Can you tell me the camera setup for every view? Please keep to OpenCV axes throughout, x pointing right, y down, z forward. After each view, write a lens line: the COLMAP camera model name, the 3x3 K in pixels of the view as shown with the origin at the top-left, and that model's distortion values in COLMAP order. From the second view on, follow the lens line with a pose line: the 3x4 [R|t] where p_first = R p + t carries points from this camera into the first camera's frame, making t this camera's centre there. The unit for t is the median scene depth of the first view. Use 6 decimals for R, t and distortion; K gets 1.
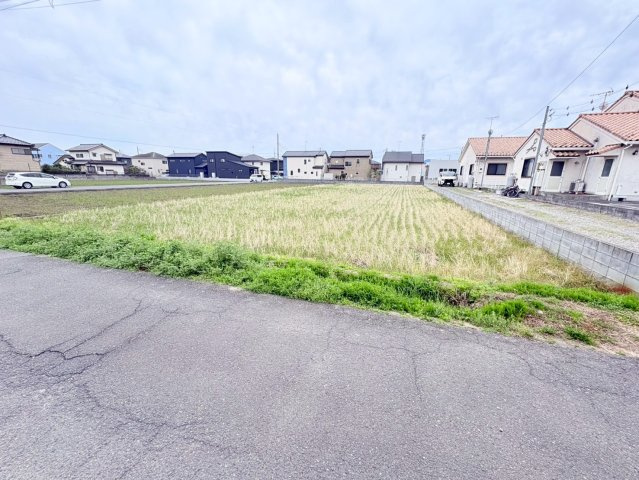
lens RADIAL K [[256.2, 0, 314.4], [0, 256.2, 240.5], [0, 0, 1]] dist [0.001362, -0.000059]
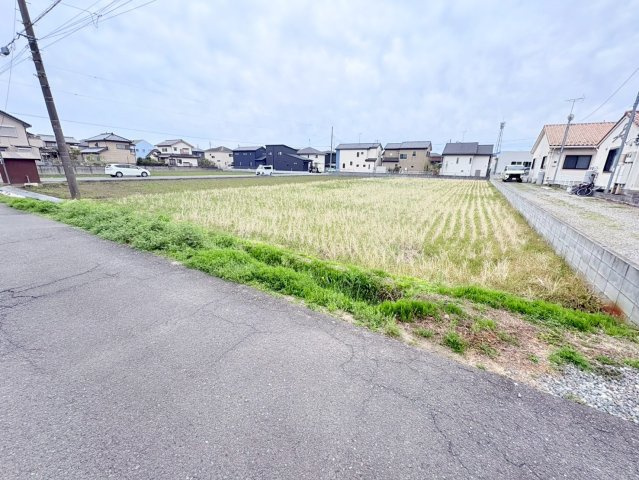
lens RADIAL K [[255.0, 0, 314.1], [0, 255.0, 241.8], [0, 0, 1]] dist [0.000365, -0.000092]
pose [[0.974834, 0.069016, -0.211979, 0.029983], [-0.062364, 0.997333, 0.037919, 0.000608], [0.214030, -0.023745, 0.976538, 0.001054]]
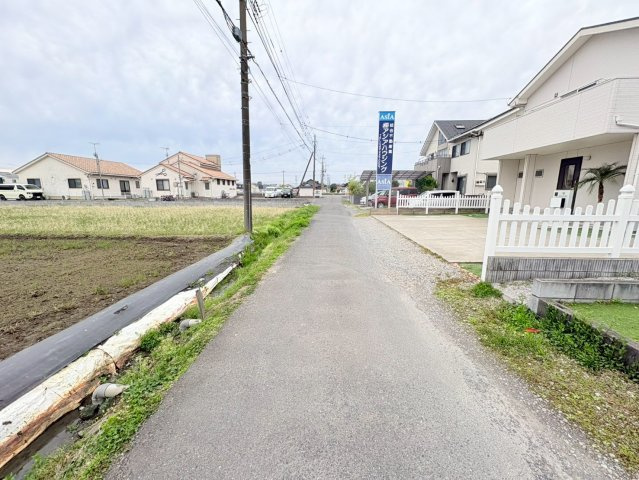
lens RADIAL K [[264.6, 0, 326.0], [0, 264.6, 239.0], [0, 0, 1]] dist [0.000099, 0.000030]
pose [[-0.299780, -0.180202, 0.936835, -0.375564], [0.231253, 0.938985, 0.254615, -0.040951], [-0.925556, 0.292974, -0.239817, 0.152134]]
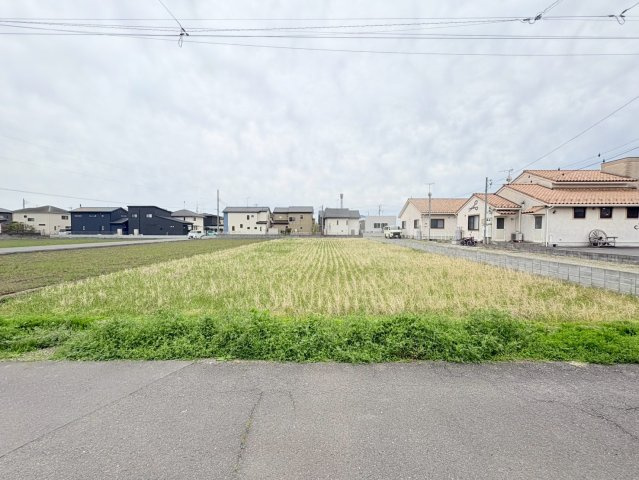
lens RADIAL K [[256.2, 0, 314.4], [0, 256.2, 240.5], [0, 0, 1]] dist [0.001362, -0.000059]
pose [[0.956587, -0.025684, 0.290313, -0.080786], [0.084836, 0.977514, -0.193055, -0.006949], [-0.278827, 0.209303, 0.937256, 0.019500]]
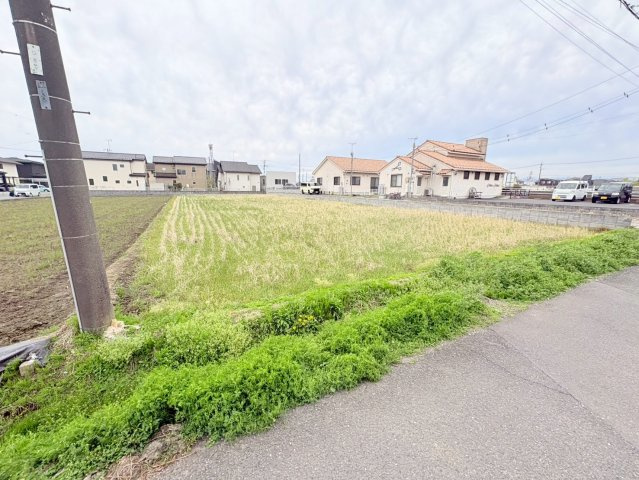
lens RADIAL K [[255.0, 0, 314.1], [0, 255.0, 241.8], [0, 0, 1]] dist [0.000365, -0.000092]
pose [[0.693790, -0.156976, 0.702862, -0.191071], [0.177656, 0.983100, 0.044201, -0.022903], [-0.697921, 0.094201, 0.709952, 0.086941]]
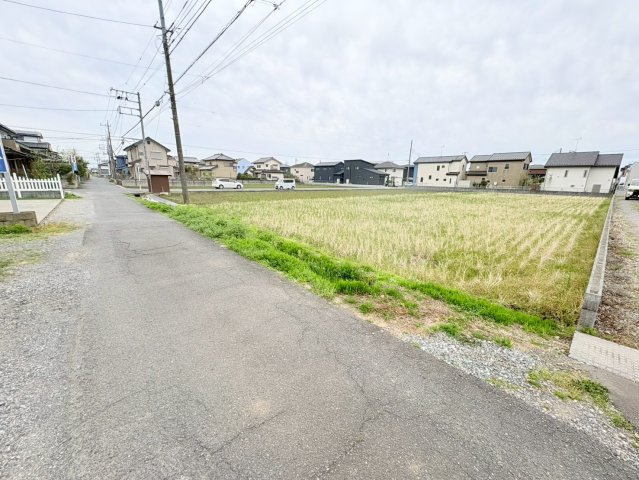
lens RADIAL K [[251.3, 0, 312.9], [0, 251.3, 244.7], [0, 0, 1]] dist [-0.000655, 0.000088]
pose [[0.860748, 0.132535, -0.491474, 0.057281], [-0.134750, 0.990392, 0.031083, 0.002744], [0.490871, 0.039471, 0.870337, -0.008528]]
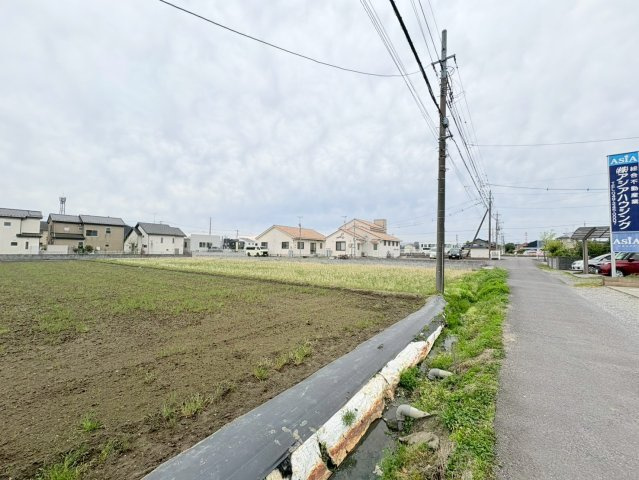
lens RADIAL K [[263.3, 0, 310.6], [0, 263.3, 231.9], [0, 0, 1]] dist [0.000512, 0.000052]
pose [[0.303435, 0.059055, 0.951020, -0.389123], [0.230200, 0.963969, -0.133307, -0.048203], [-0.924627, 0.259375, 0.278908, 0.177216]]
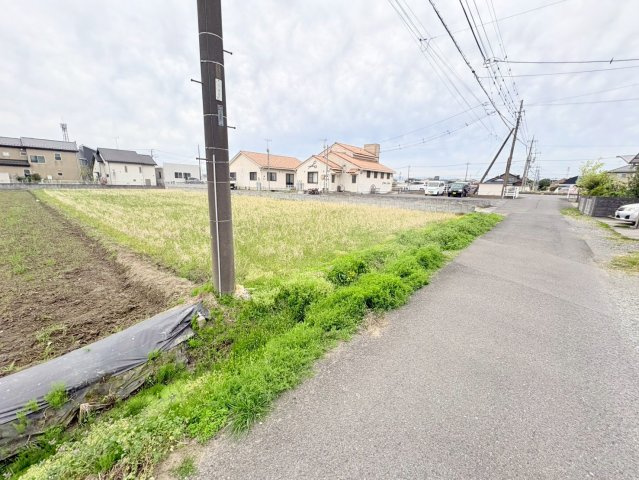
lens RADIAL K [[259.1, 0, 315.4], [0, 259.1, 240.8], [0, 0, 1]] dist [-0.000620, -0.000089]
pose [[0.372097, -0.201078, 0.906152, -0.236541], [0.211115, 0.969000, 0.128333, -0.027823], [-0.903866, 0.143550, 0.403012, 0.105630]]
